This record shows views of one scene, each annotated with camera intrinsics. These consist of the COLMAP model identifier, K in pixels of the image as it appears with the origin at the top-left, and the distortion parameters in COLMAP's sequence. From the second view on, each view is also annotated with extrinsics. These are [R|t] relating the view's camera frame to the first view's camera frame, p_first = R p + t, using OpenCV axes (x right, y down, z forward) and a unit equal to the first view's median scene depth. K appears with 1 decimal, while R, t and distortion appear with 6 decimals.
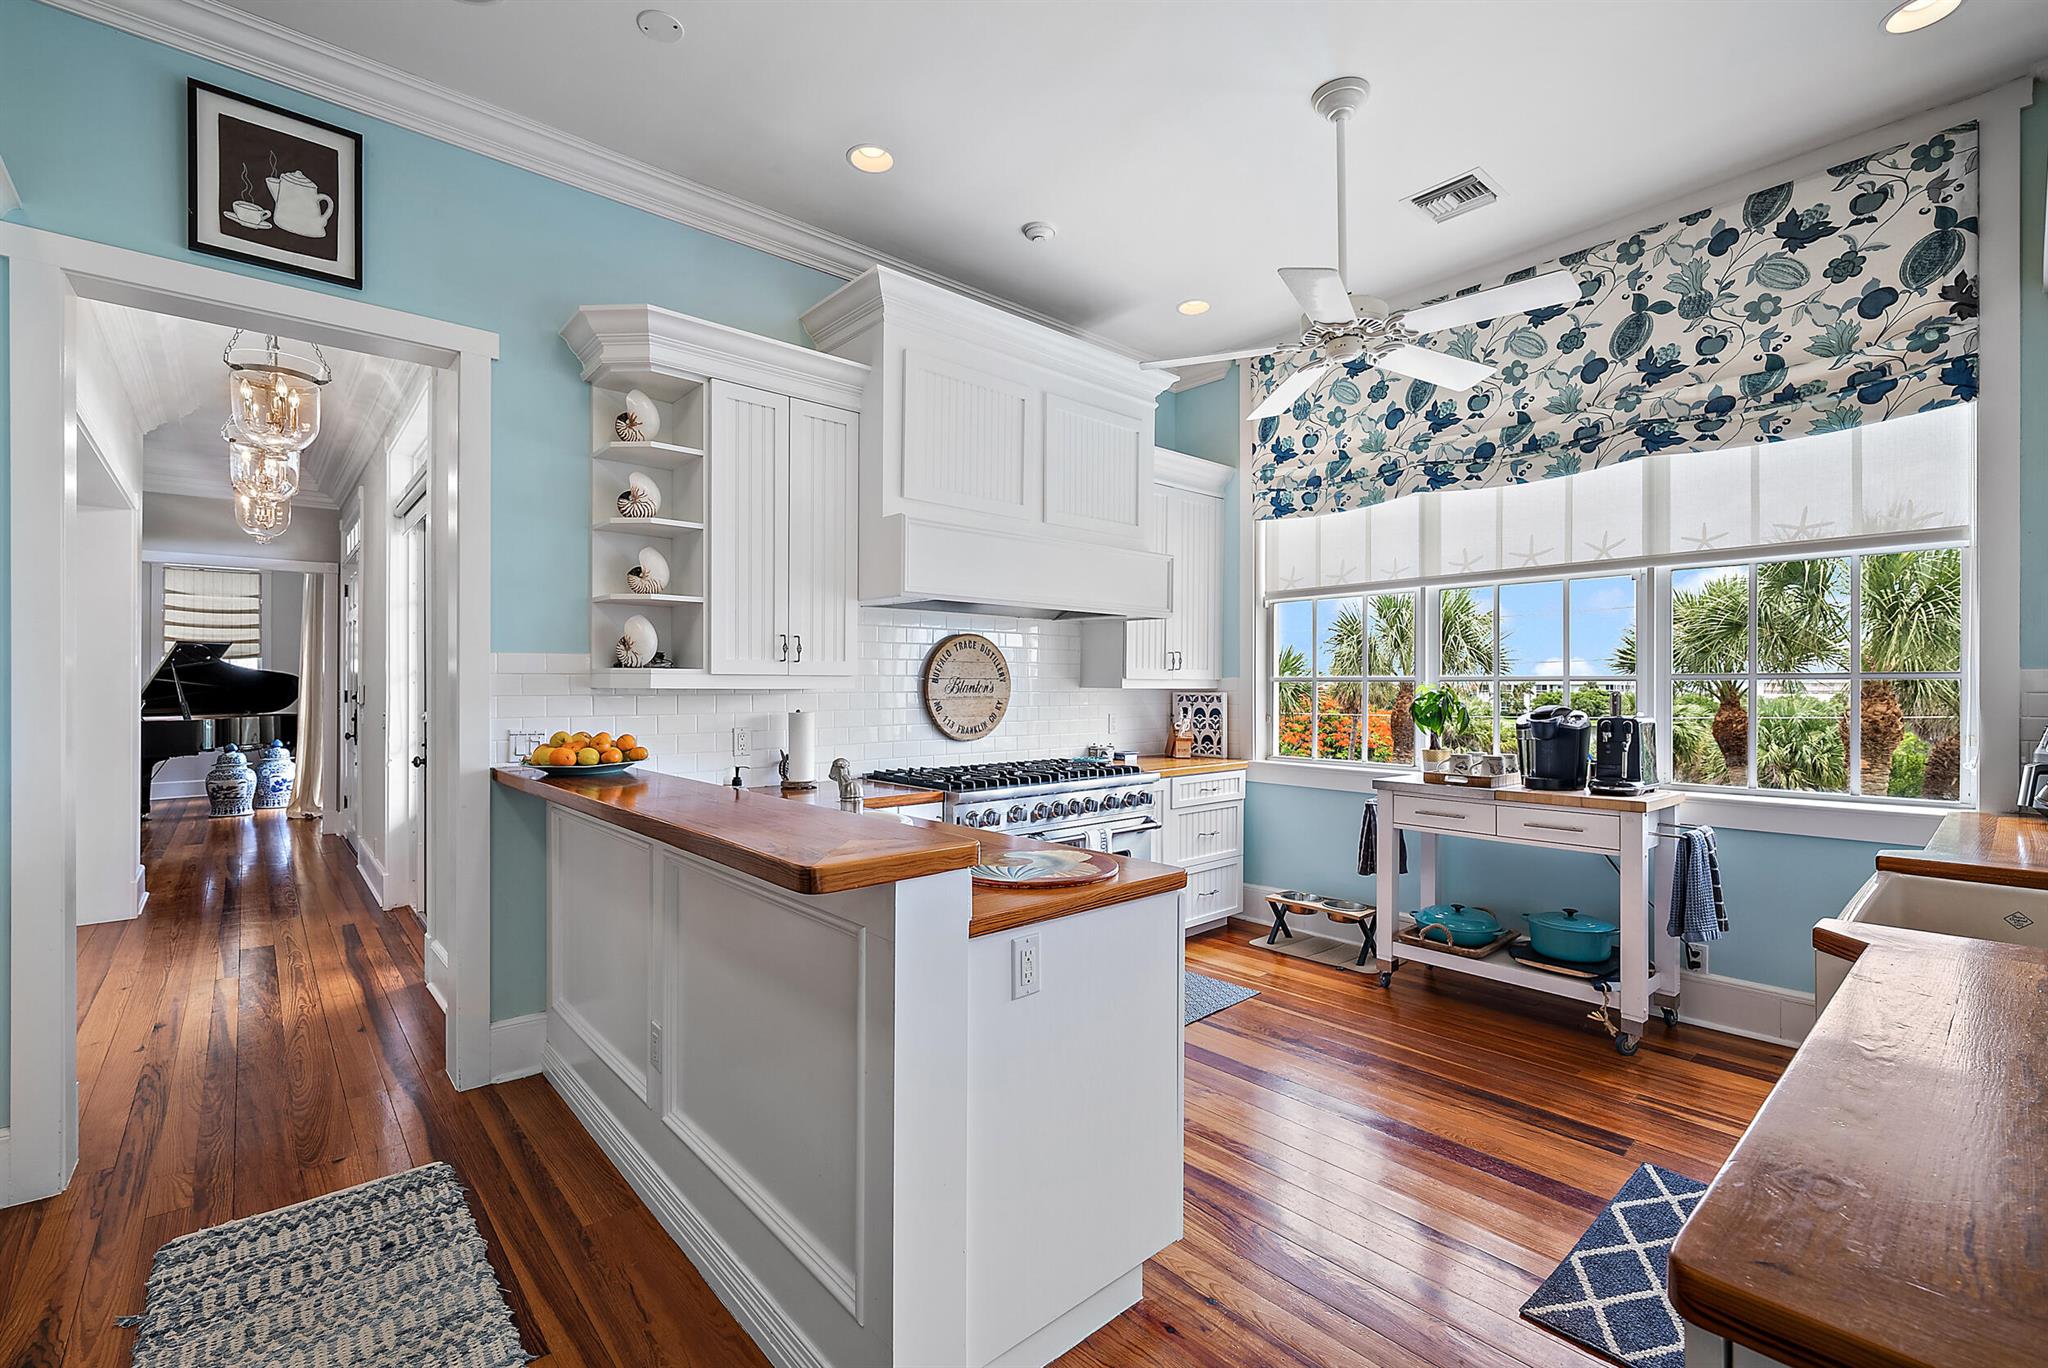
lens RADIAL K [[889.7, 0, 1015.0], [0, 889.7, 684.2], [0, 0, 1]] dist [0.001229, 0.000144]
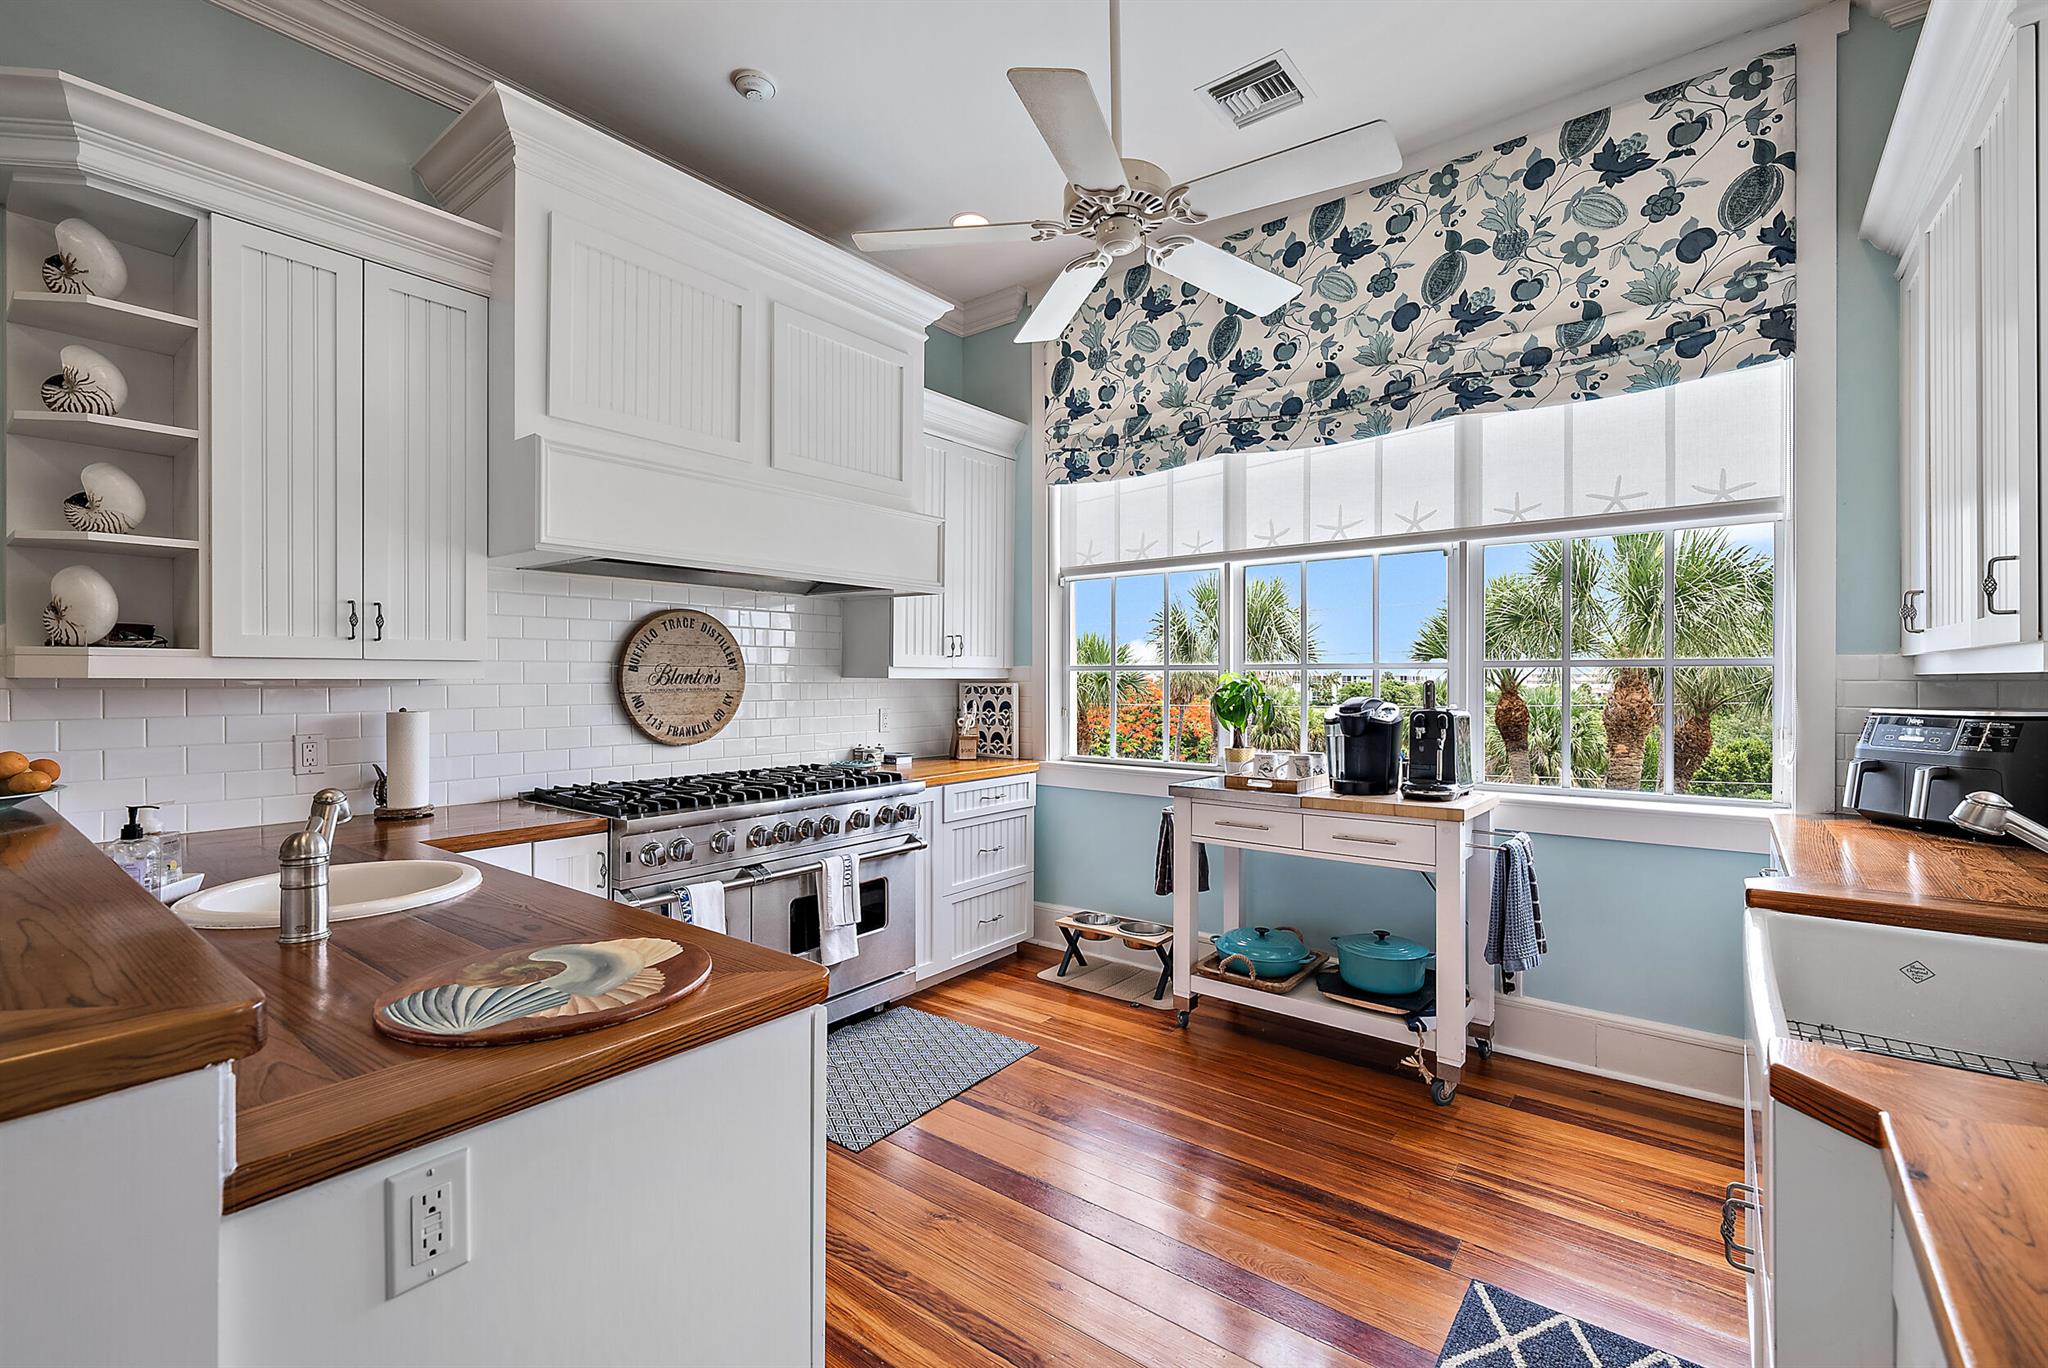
lens RADIAL K [[894.6, 0, 1019.8], [0, 894.6, 677.9], [0, 0, 1]] dist [0.002004, -0.000777]
pose [[0.983170, -0.001342, 0.182686, 0.117395], [0.000888, 0.999996, 0.002569, 0.002914], [-0.182689, -0.002364, 0.983168, 0.206546]]
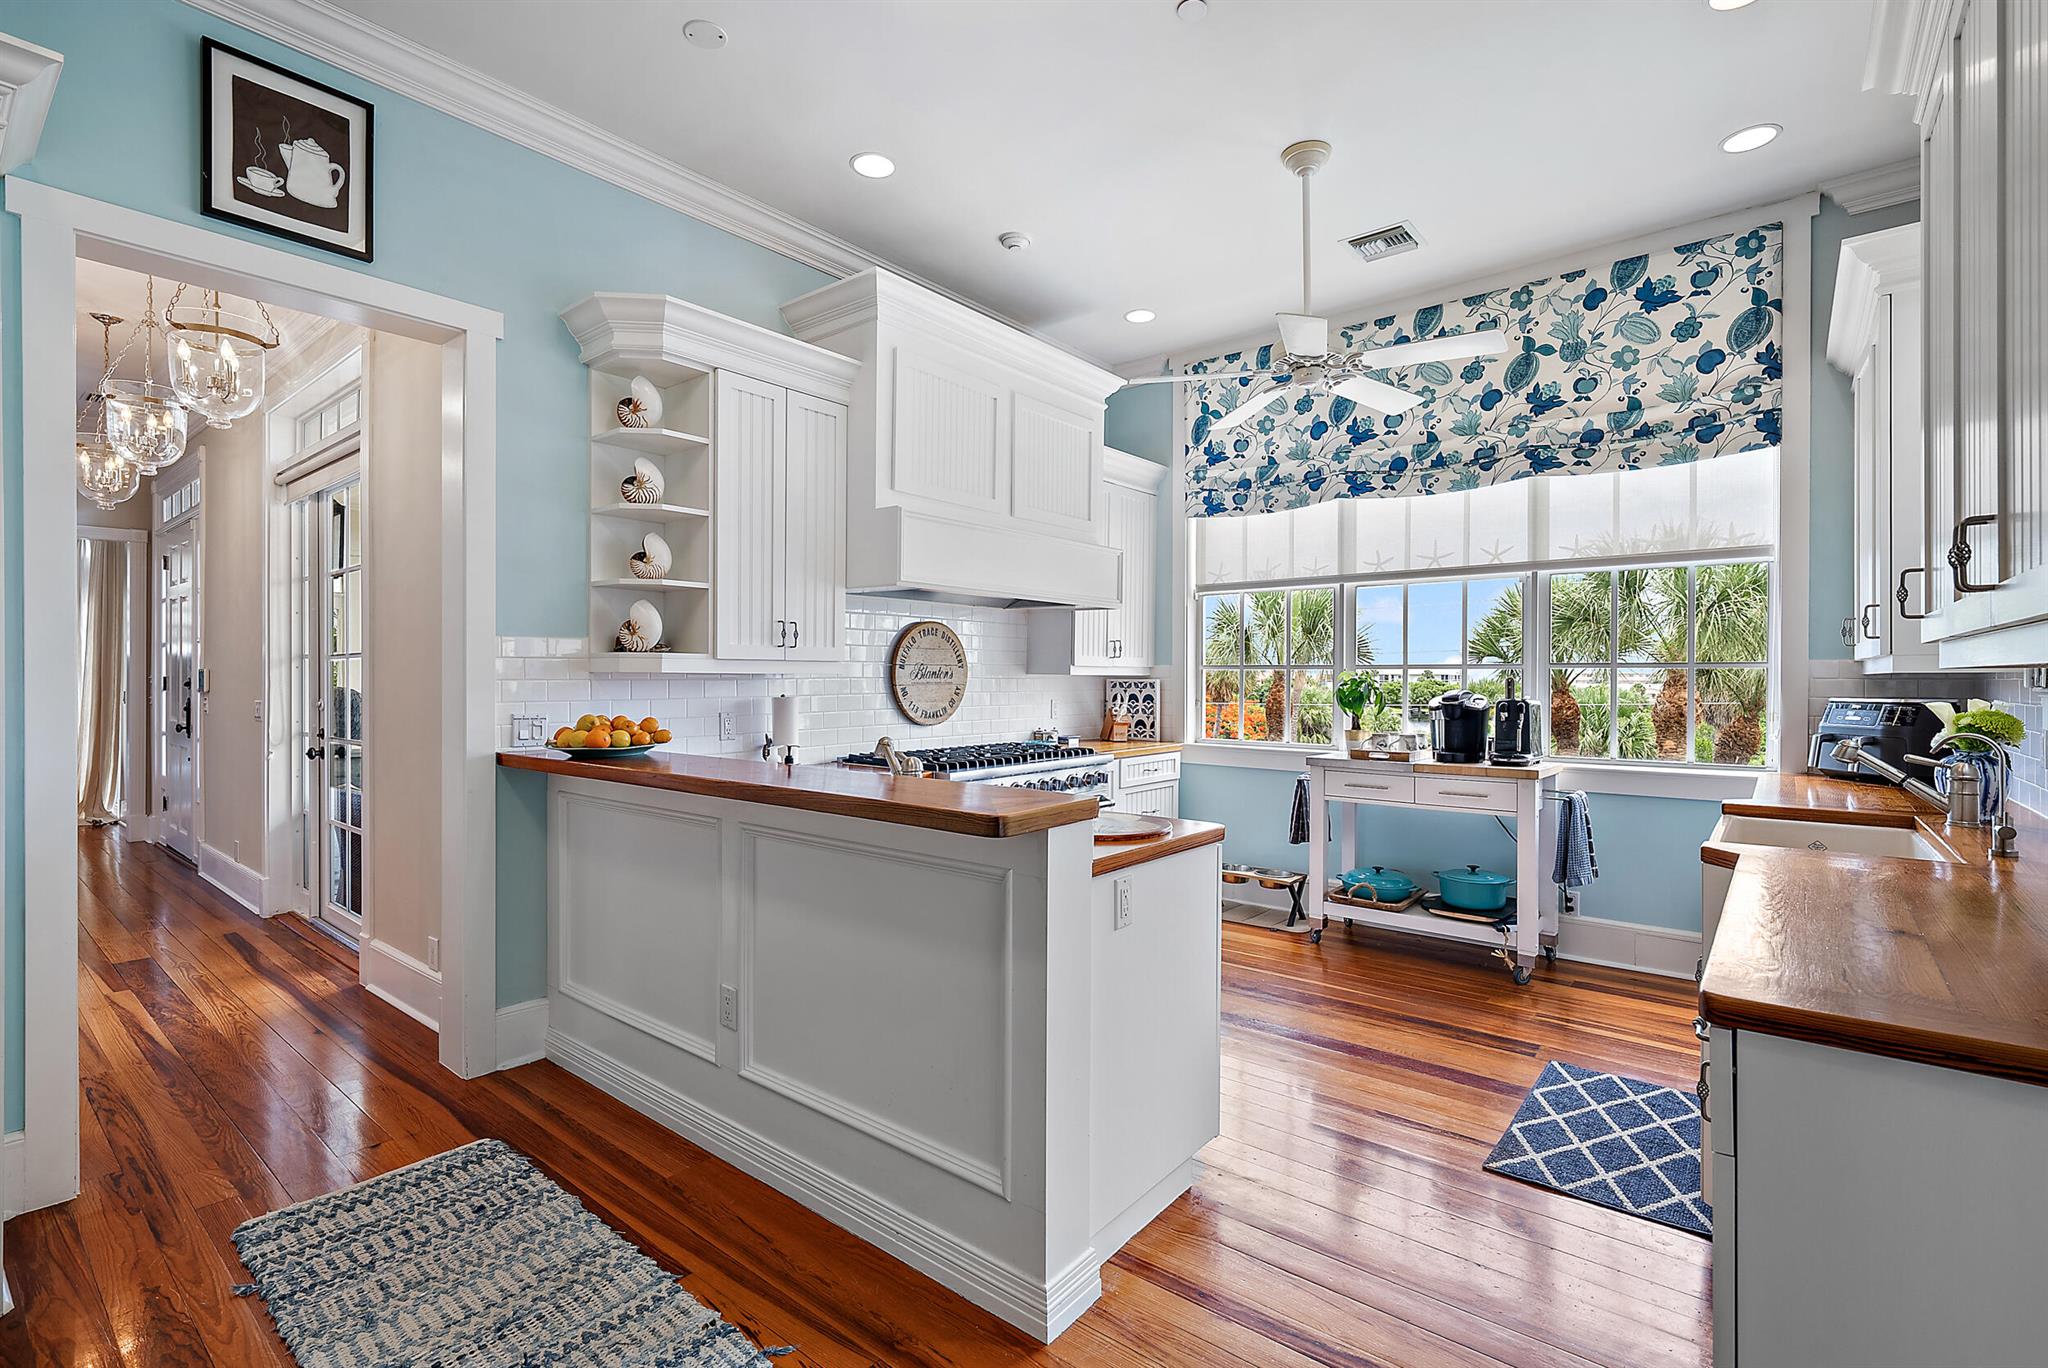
lens RADIAL K [[935.4, 0, 1021.6], [0, 935.4, 677.6], [0, 0, 1]] dist [0.002110, -0.000830]
pose [[0.986466, 0.001568, 0.163959, -0.155473], [-0.002364, 0.999986, 0.004661, 0.003936], [-0.163950, -0.004985, 0.986456, -0.103570]]
